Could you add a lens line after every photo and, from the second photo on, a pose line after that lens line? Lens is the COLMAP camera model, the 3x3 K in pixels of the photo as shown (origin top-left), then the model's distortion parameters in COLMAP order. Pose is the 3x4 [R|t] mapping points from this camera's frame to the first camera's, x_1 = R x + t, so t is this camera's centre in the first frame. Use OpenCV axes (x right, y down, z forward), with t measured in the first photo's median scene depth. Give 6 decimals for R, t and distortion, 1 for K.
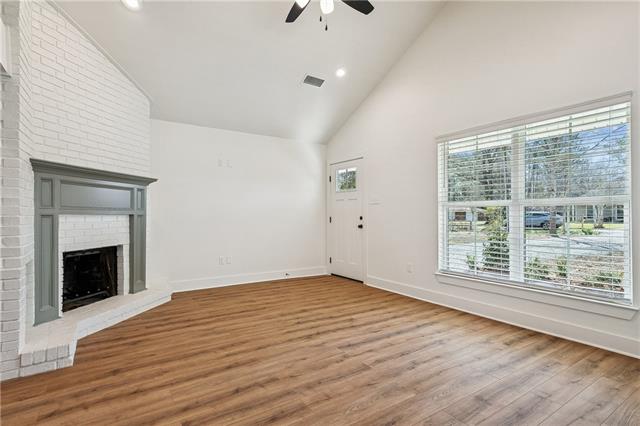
lens RADIAL K [[320.6, 0, 319.3], [0, 320.6, 213.6], [0, 0, 1]] dist [-0.003958, -0.000528]
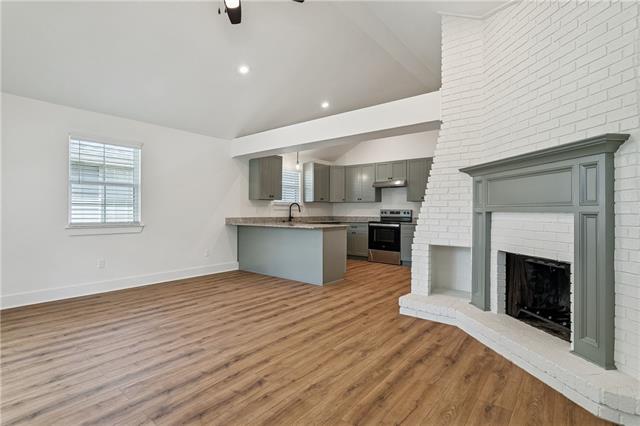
lens RADIAL K [[320.6, 0, 326.9], [0, 320.6, 211.4], [0, 0, 1]] dist [-0.003958, -0.000528]
pose [[-0.951474, -0.006010, -0.307670, 0.007436], [-0.005456, 0.999982, -0.002659, 0.005756], [0.307680, -0.000852, -0.951489, 1.957305]]
